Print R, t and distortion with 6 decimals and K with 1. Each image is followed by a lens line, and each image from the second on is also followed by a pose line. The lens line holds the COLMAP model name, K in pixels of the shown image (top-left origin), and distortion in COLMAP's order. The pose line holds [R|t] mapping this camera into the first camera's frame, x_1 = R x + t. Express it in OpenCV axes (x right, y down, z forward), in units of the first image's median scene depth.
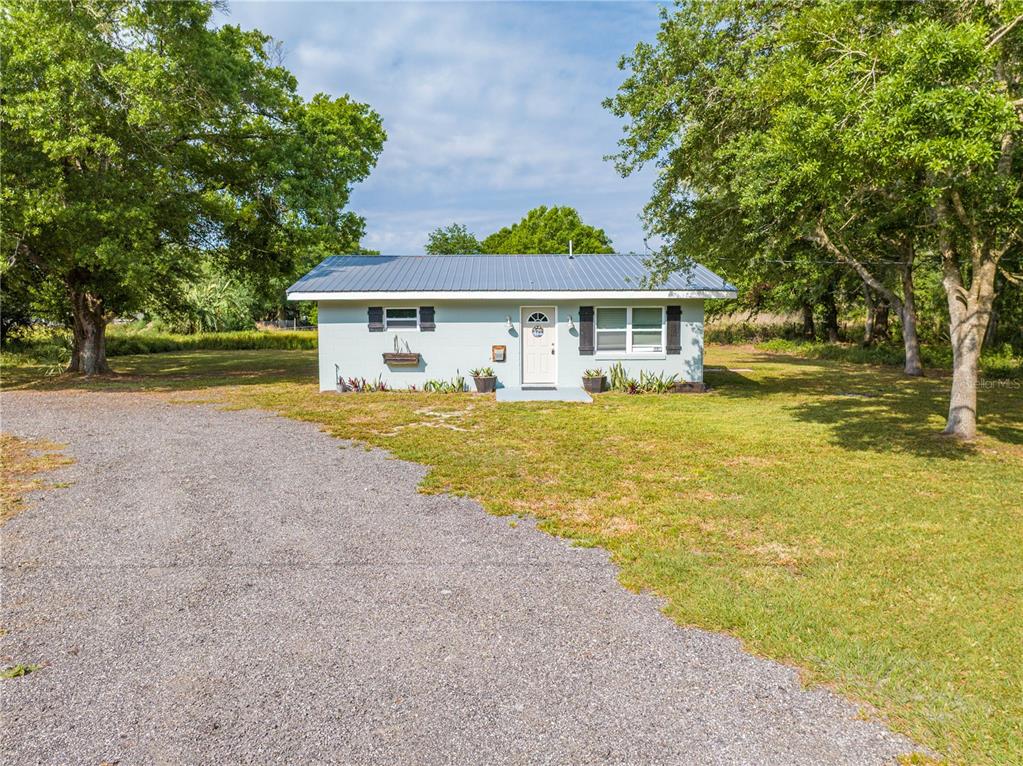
lens RADIAL K [[714.5, 0, 522.5], [0, 714.5, 381.0], [0, 0, 1]] dist [-0.022381, -0.001542]
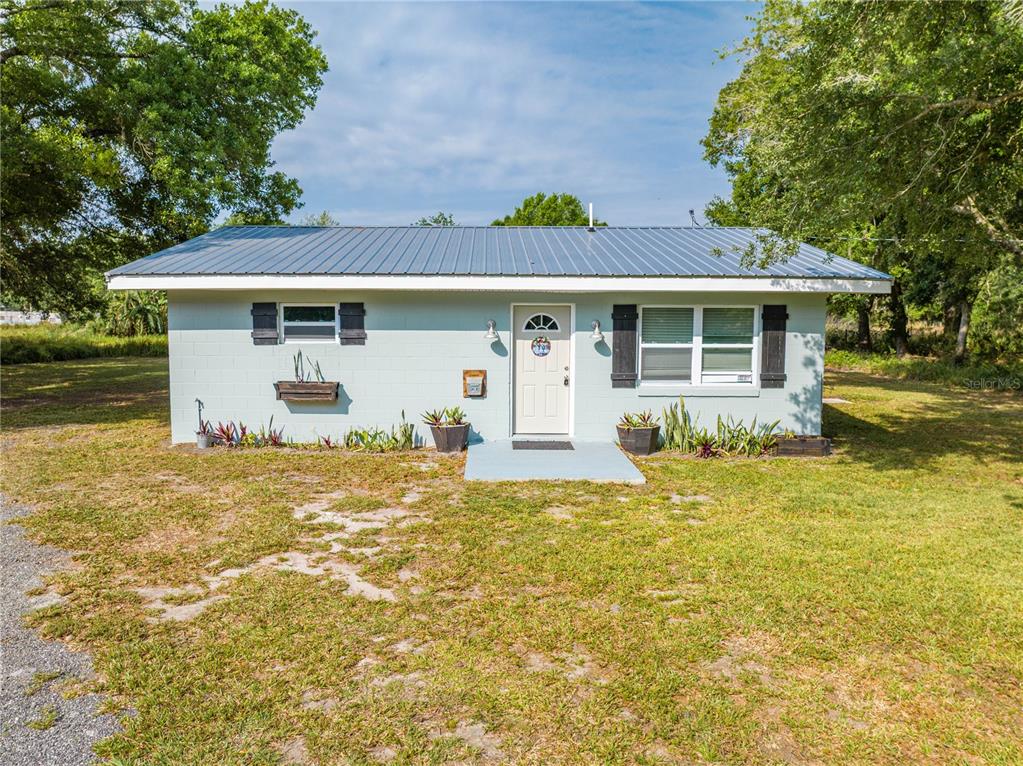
lens RADIAL K [[714.5, 0, 503.2], [0, 714.5, 382.6], [0, 0, 1]] dist [-0.022381, -0.001542]
pose [[0.999802, 0.010427, -0.016937, 0.000641], [-0.010434, 0.999945, -0.000360, -0.039384], [0.016932, 0.000537, 0.999857, 0.414173]]
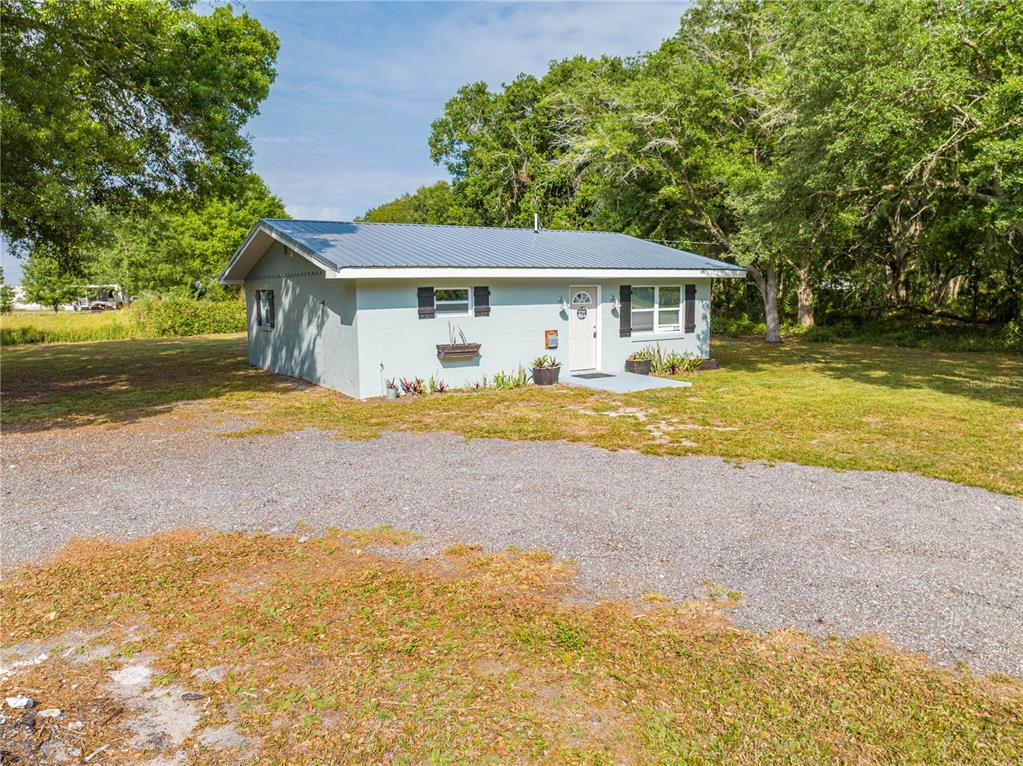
lens RADIAL K [[714.5, 0, 509.5], [0, 714.5, 383.2], [0, 0, 1]] dist [-0.022381, -0.001542]
pose [[0.847160, -0.075990, 0.525876, -0.544404], [0.059055, 0.997054, 0.048942, -0.030771], [-0.528046, -0.010406, 0.849152, 0.277515]]
